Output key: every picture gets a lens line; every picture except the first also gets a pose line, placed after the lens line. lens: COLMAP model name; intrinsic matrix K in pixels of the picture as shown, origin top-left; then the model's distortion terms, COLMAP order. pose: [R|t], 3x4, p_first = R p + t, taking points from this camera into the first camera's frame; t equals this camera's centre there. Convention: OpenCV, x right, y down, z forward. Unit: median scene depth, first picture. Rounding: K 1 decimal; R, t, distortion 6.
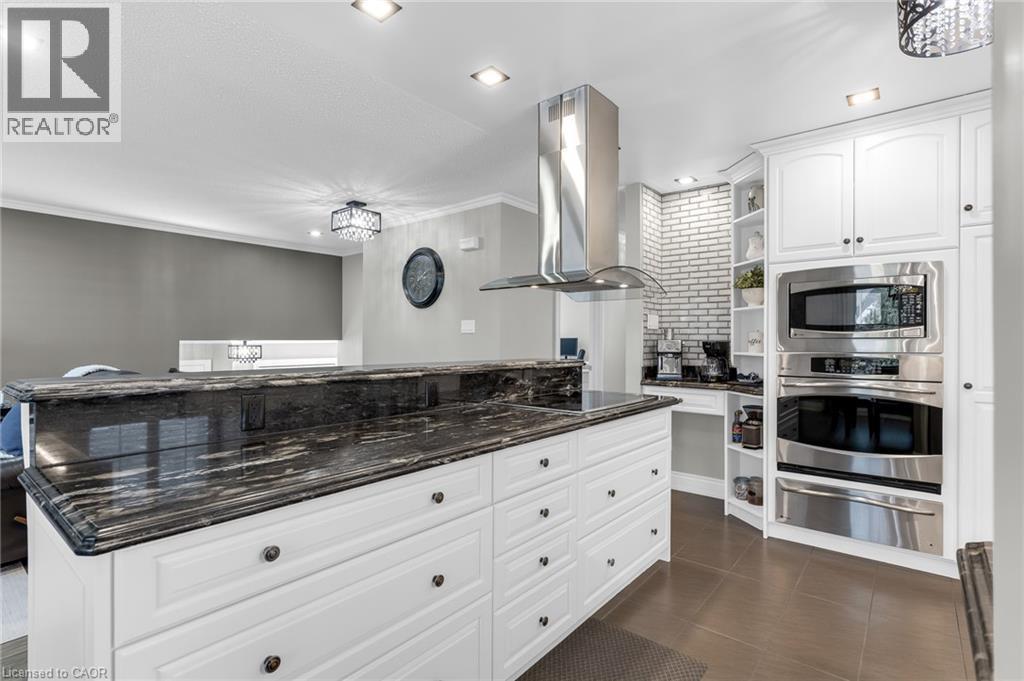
lens RADIAL K [[494.0, 0, 512.0], [0, 494.0, 340.5], [0, 0, 1]] dist [0.000941, 0.000119]
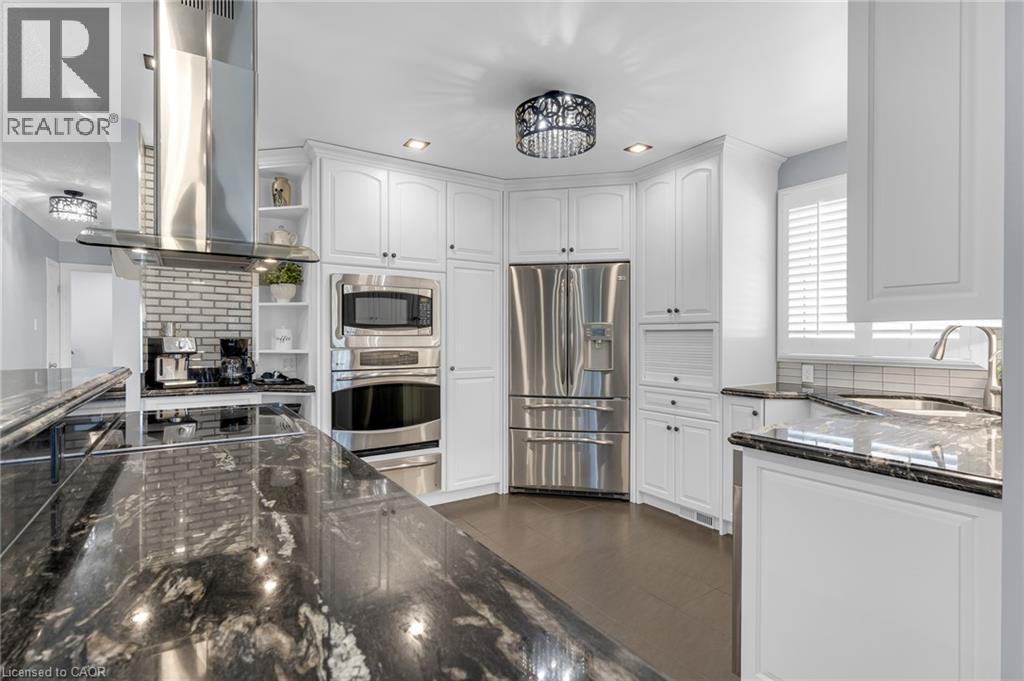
lens RADIAL K [[494.0, 0, 512.0], [0, 494.0, 340.5], [0, 0, 1]] dist [0.000941, 0.000119]
pose [[0.301908, -0.005913, 0.953319, -0.379447], [0.000973, 0.999982, 0.005894, 0.000404], [-0.953337, -0.000852, 0.301908, 0.351632]]
